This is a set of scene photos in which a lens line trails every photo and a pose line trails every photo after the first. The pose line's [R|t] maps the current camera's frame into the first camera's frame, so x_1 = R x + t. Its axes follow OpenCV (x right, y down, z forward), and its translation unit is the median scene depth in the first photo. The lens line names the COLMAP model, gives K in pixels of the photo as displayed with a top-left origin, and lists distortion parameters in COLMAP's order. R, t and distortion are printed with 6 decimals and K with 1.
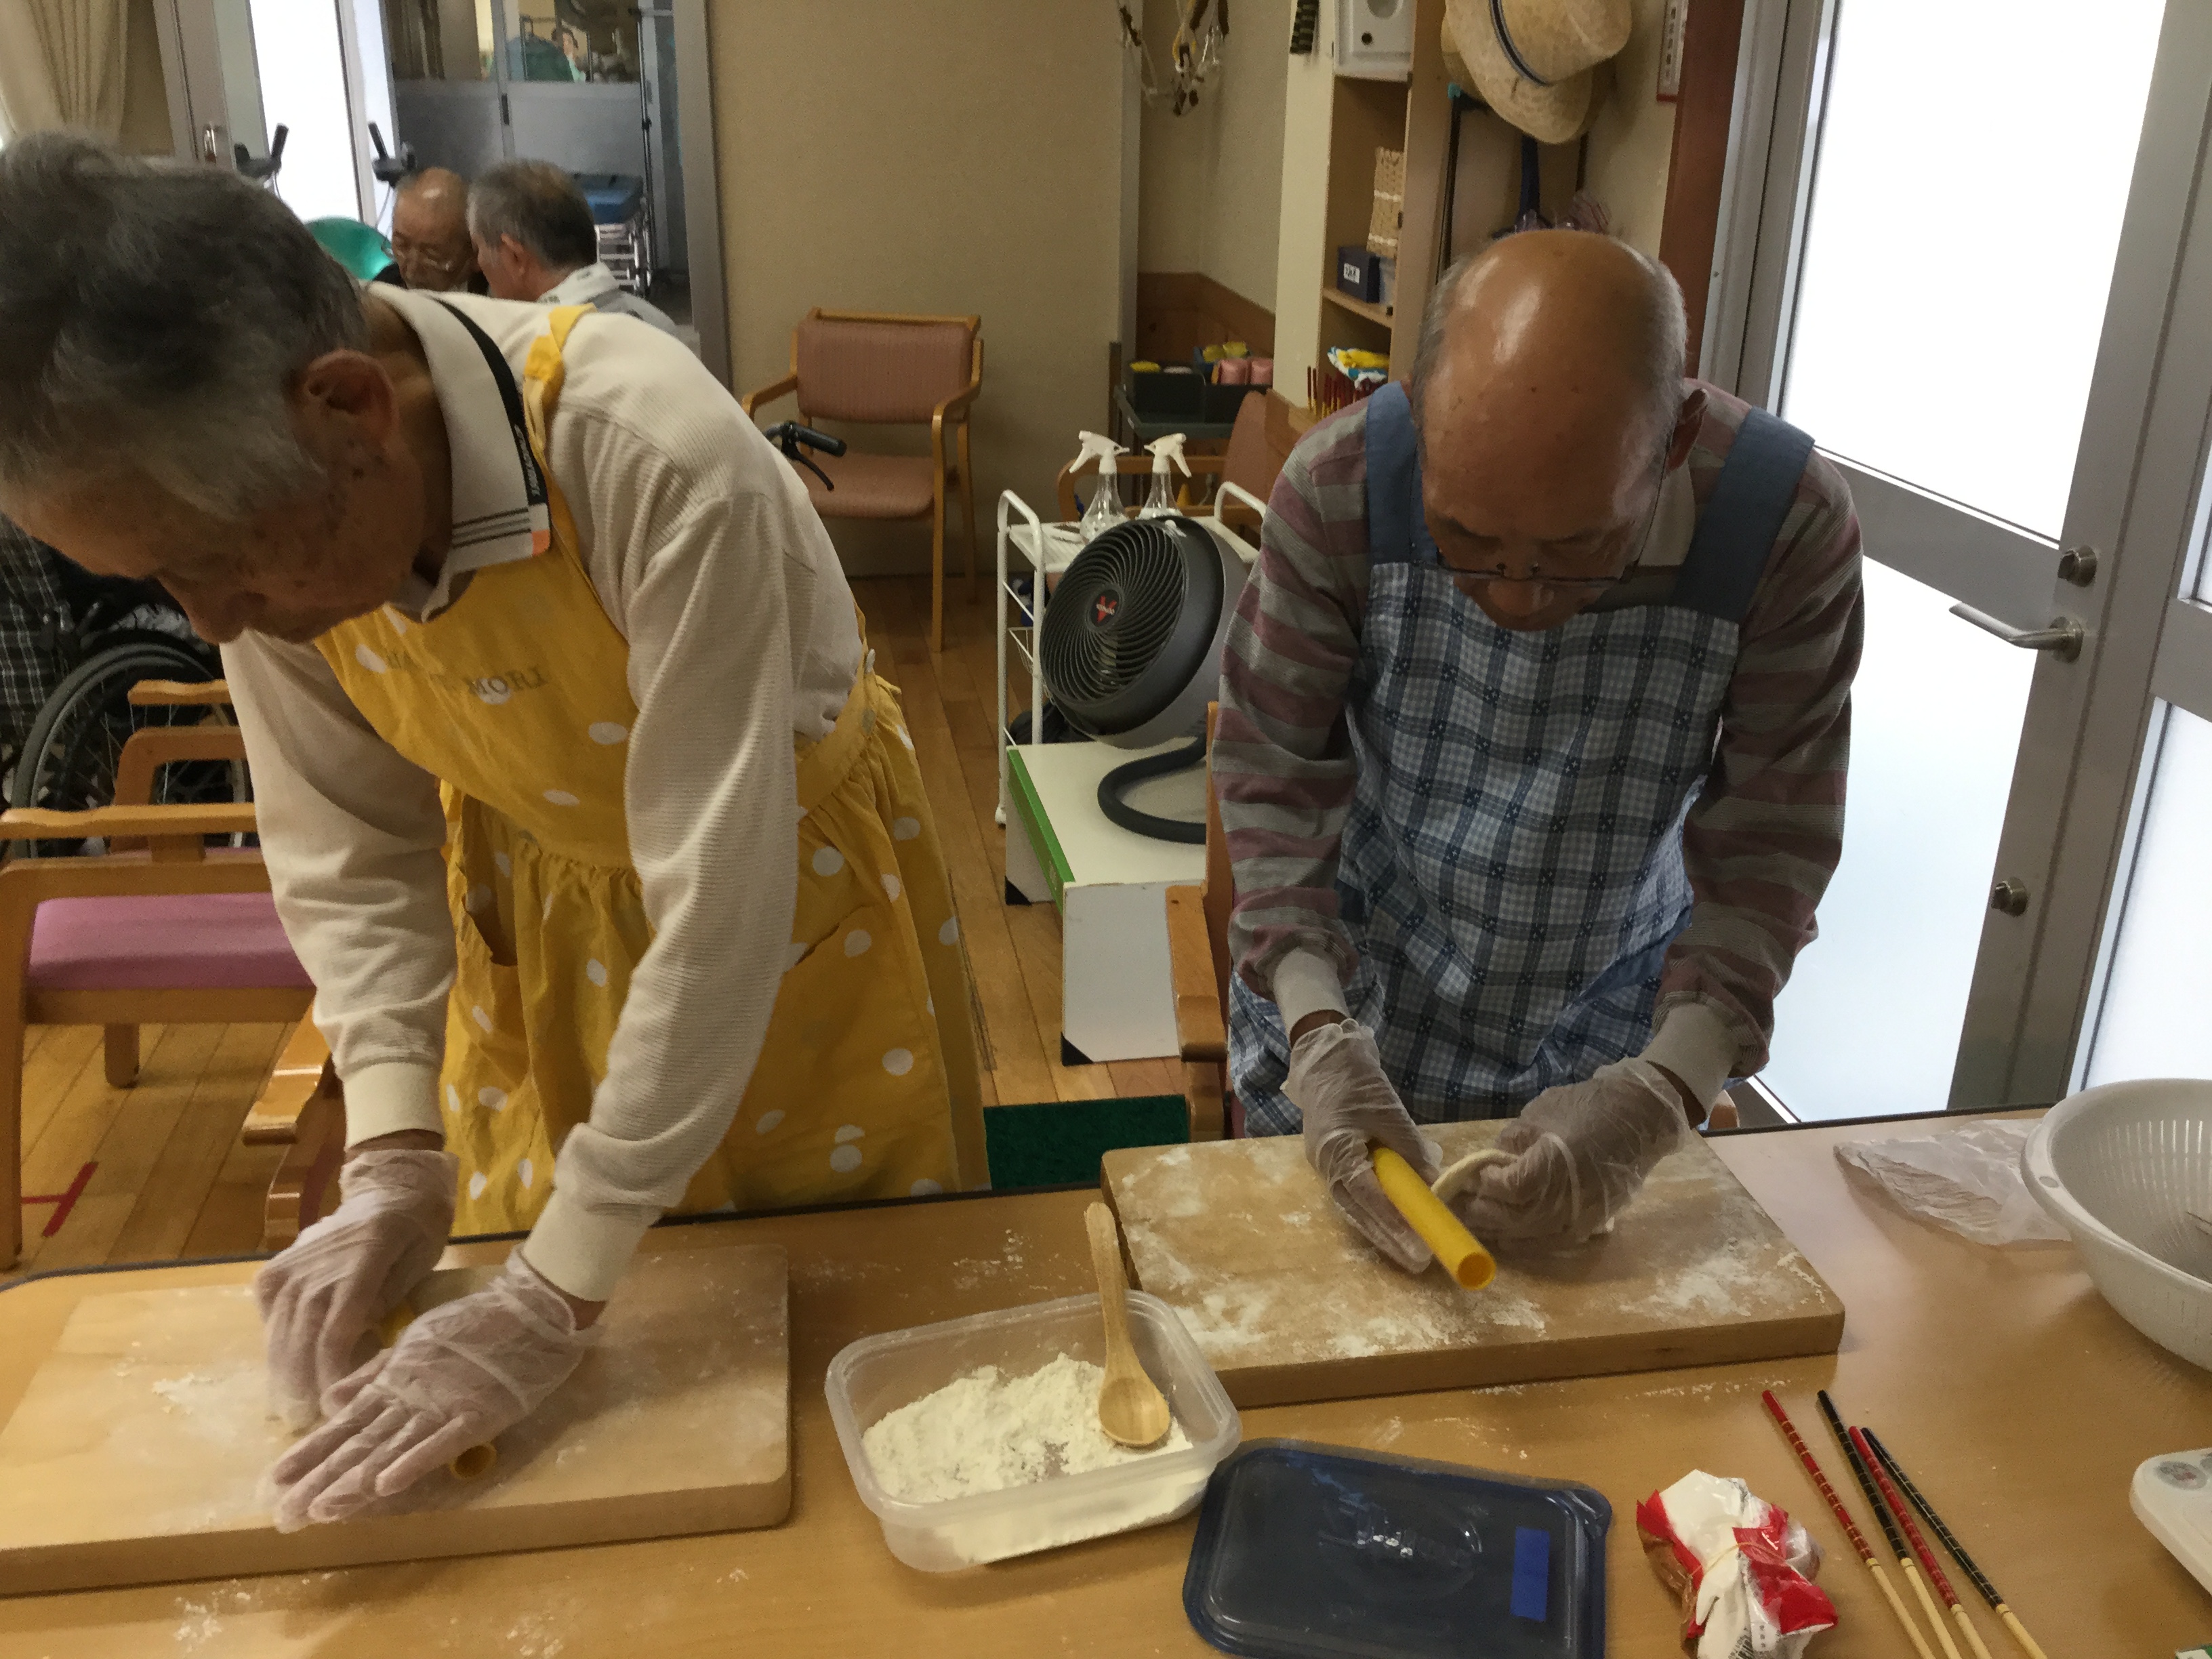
lens RADIAL K [[1966.5, 0, 1099.6], [0, 1966.5, 834.4], [0, 0, 1]] dist [0.045698, -0.093299]
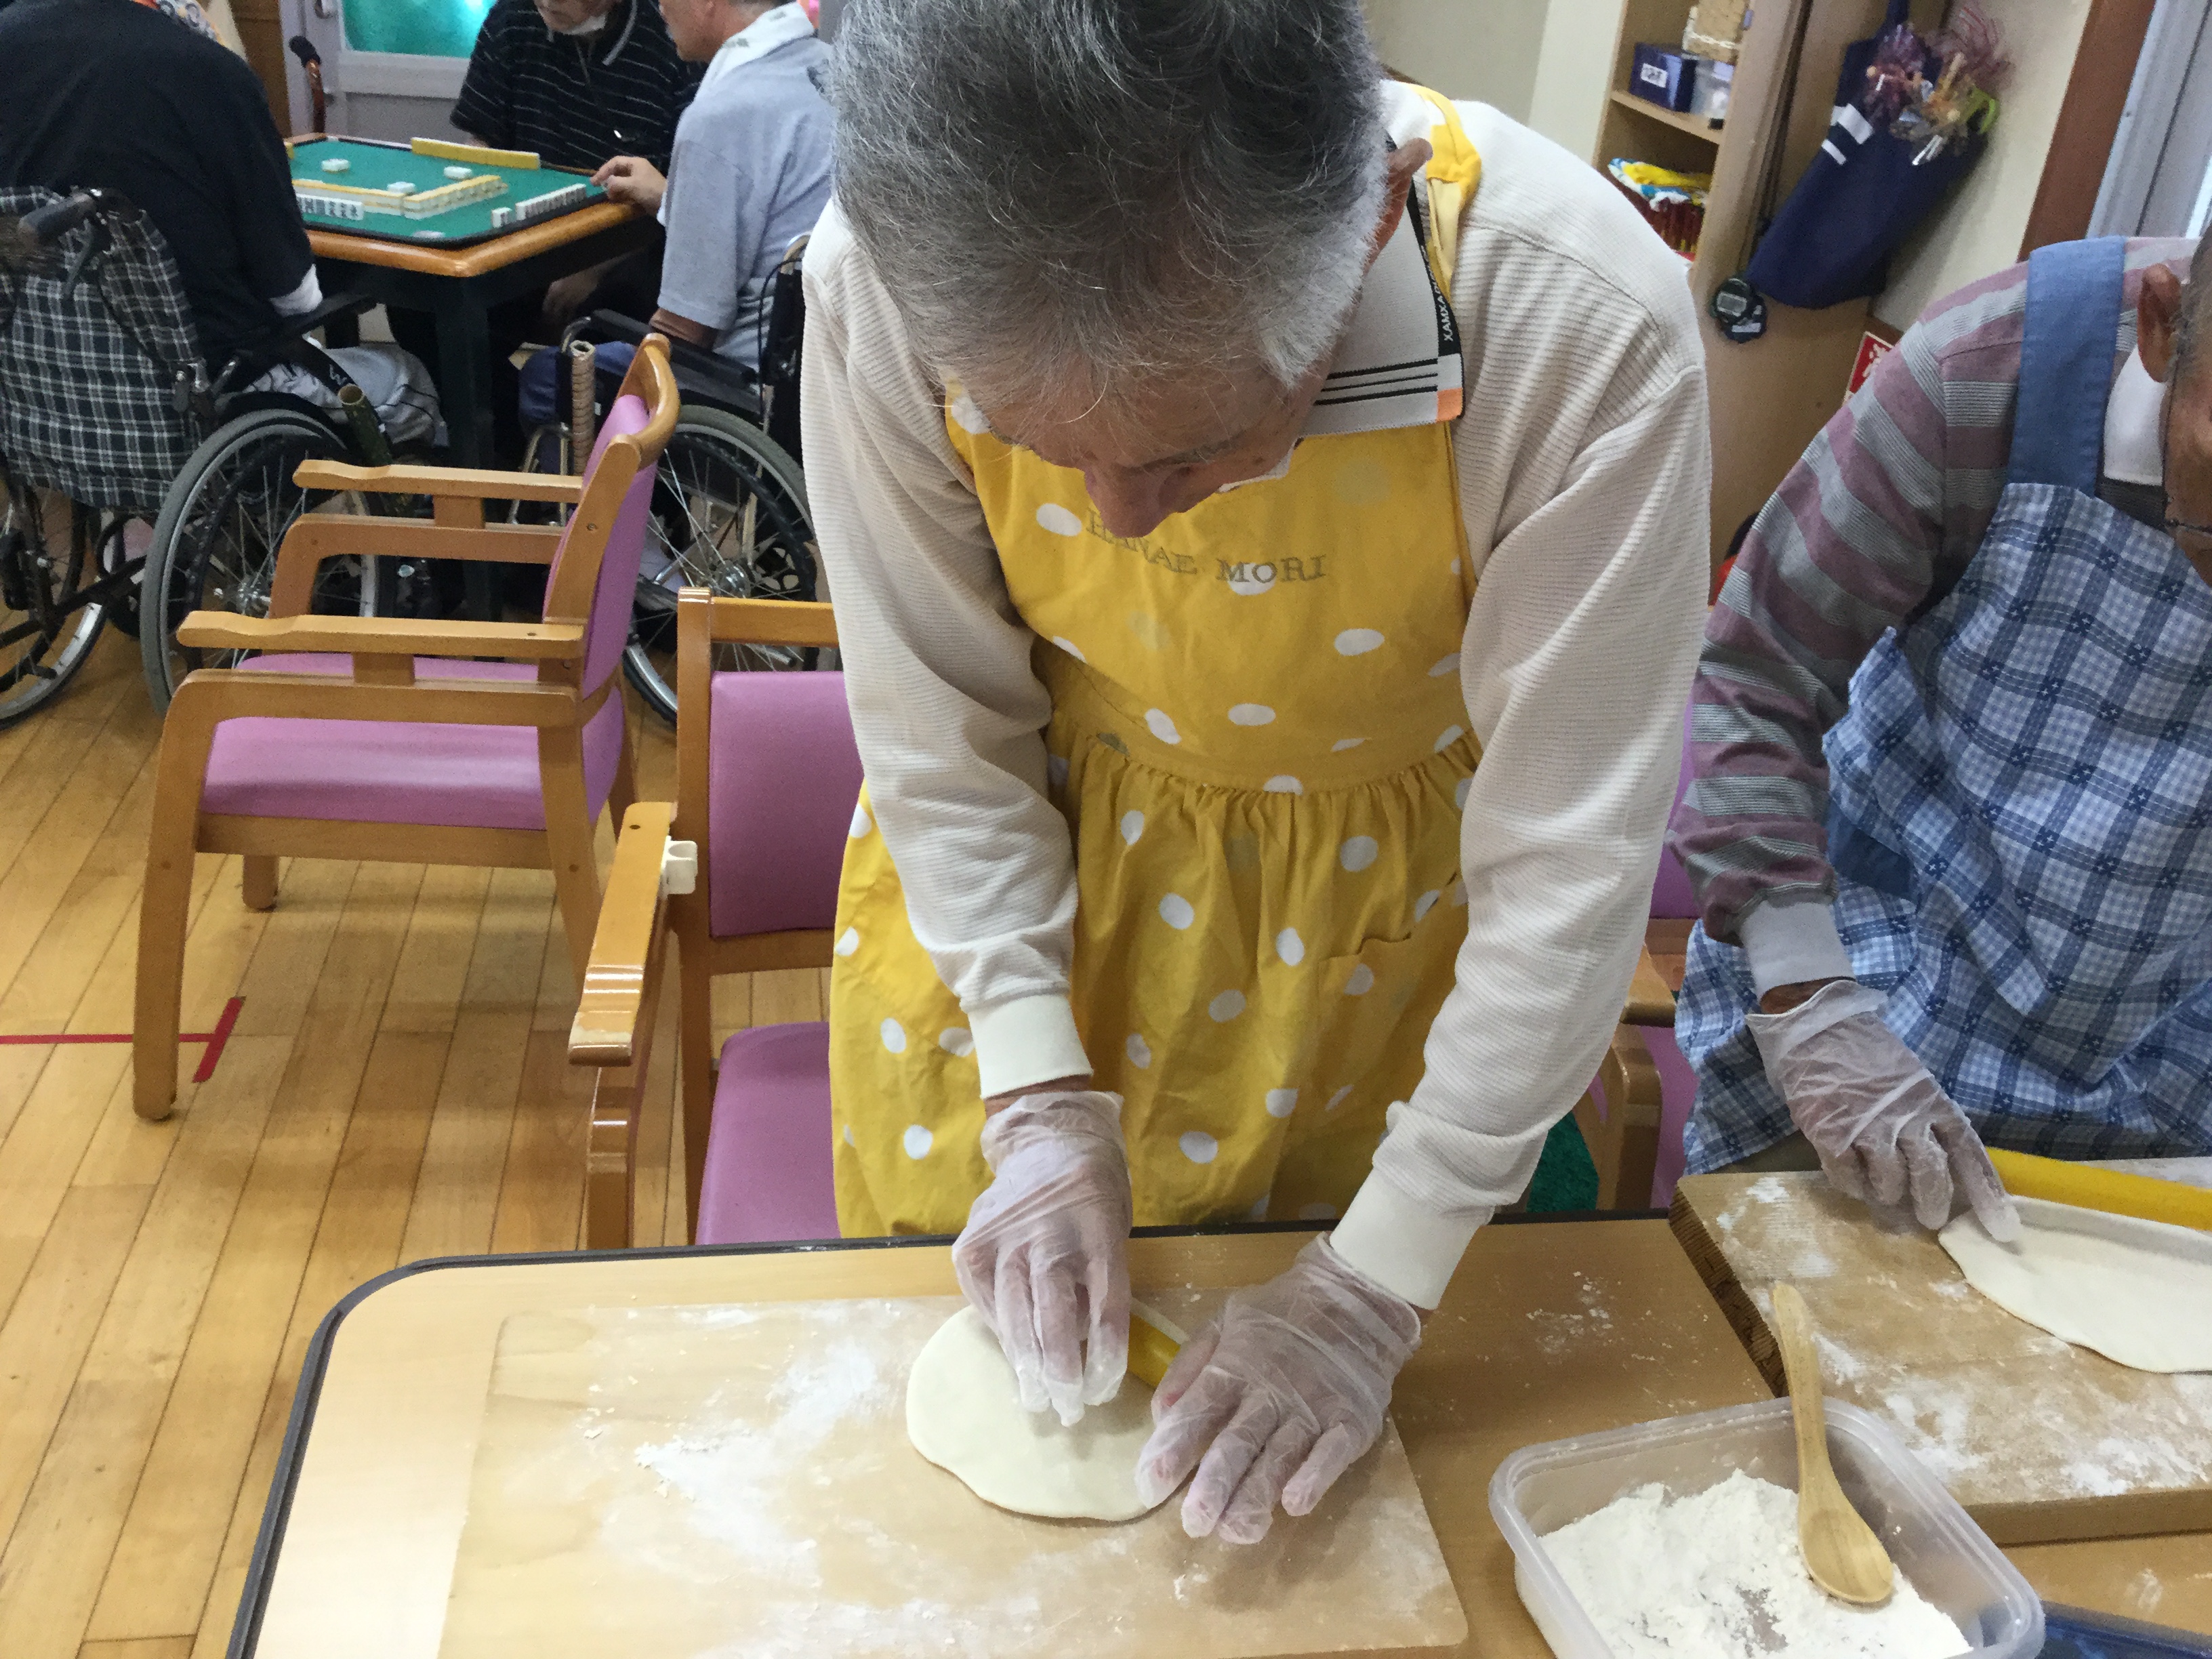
lens RADIAL K [[1966.5, 0, 1097.9], [0, 1966.5, 855.3], [0, 0, 1]] dist [0.045698, -0.093299]
pose [[0.997724, 0.063403, 0.022938, -0.134759], [-0.065684, 0.990794, 0.118378, -0.029477], [-0.015221, -0.119616, 0.992704, 0.091963]]
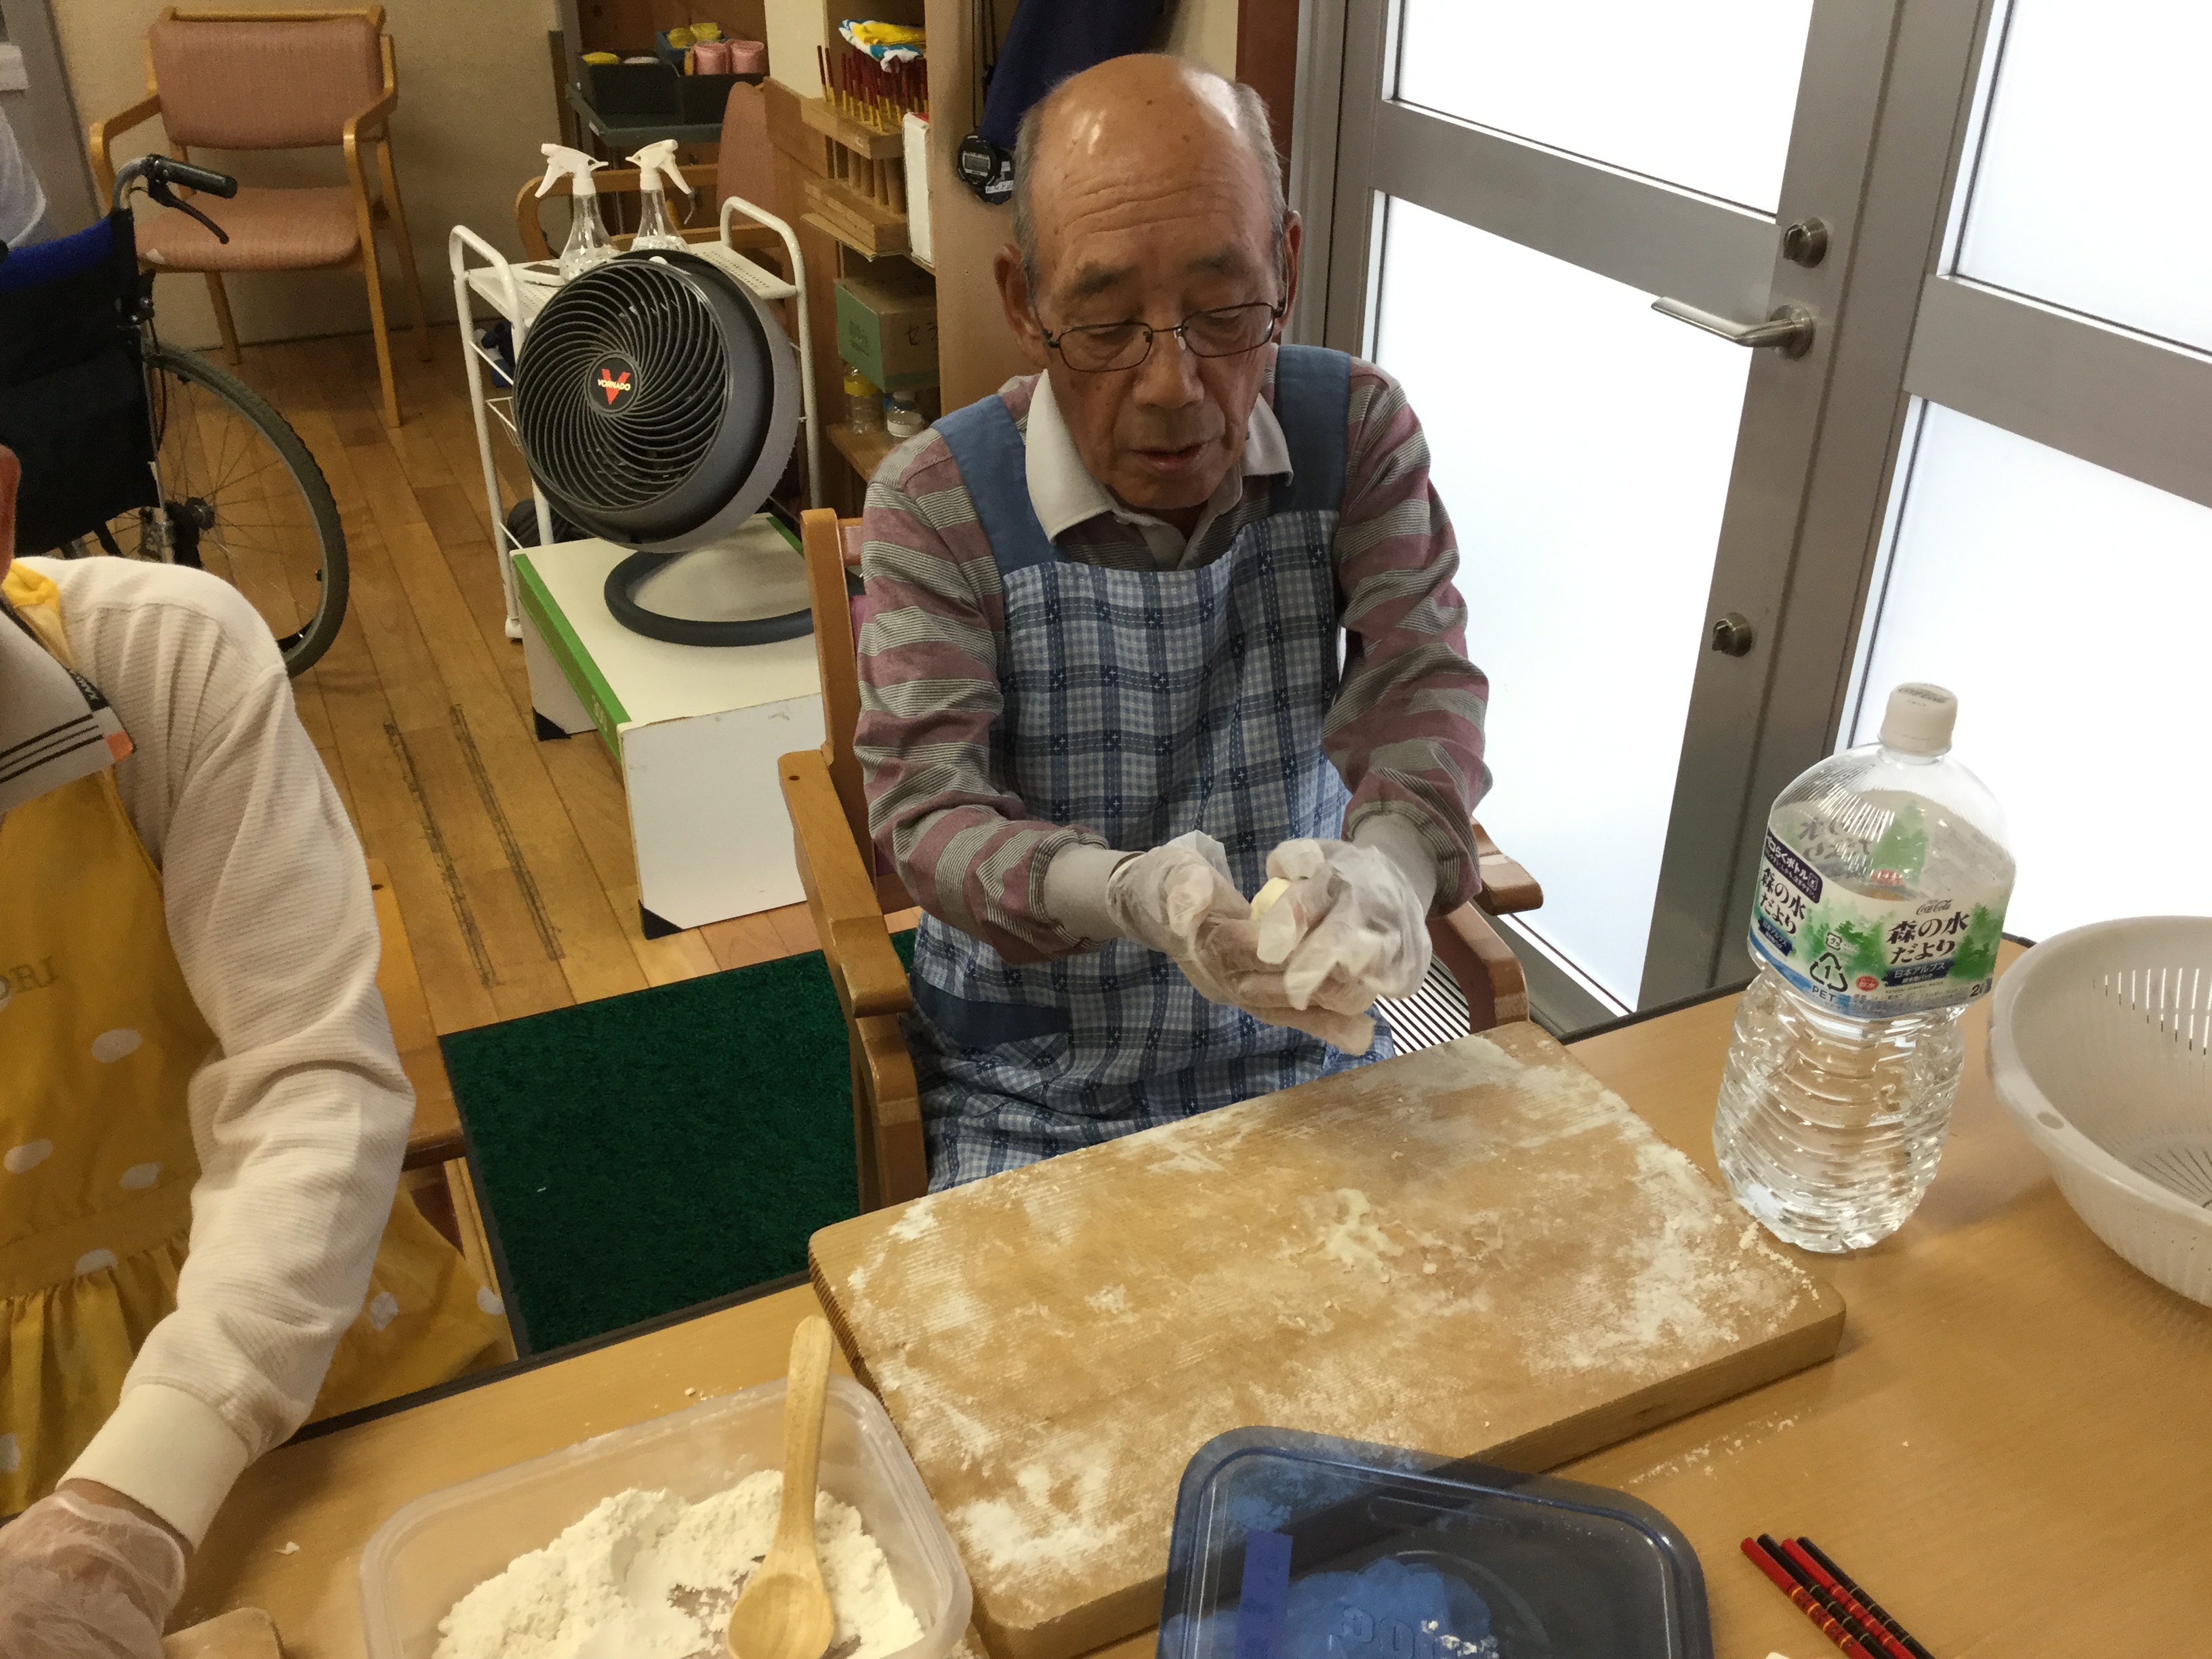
lens RADIAL K [[1966.5, 0, 1098.8], [0, 1966.5, 844.7], [0, 0, 1]] dist [0.045698, -0.093299]
pose [[0.963233, -0.142826, 0.227558, -0.018779], [0.107142, 0.980931, 0.162154, -0.037601], [-0.246378, -0.131811, 0.960168, 0.160657]]
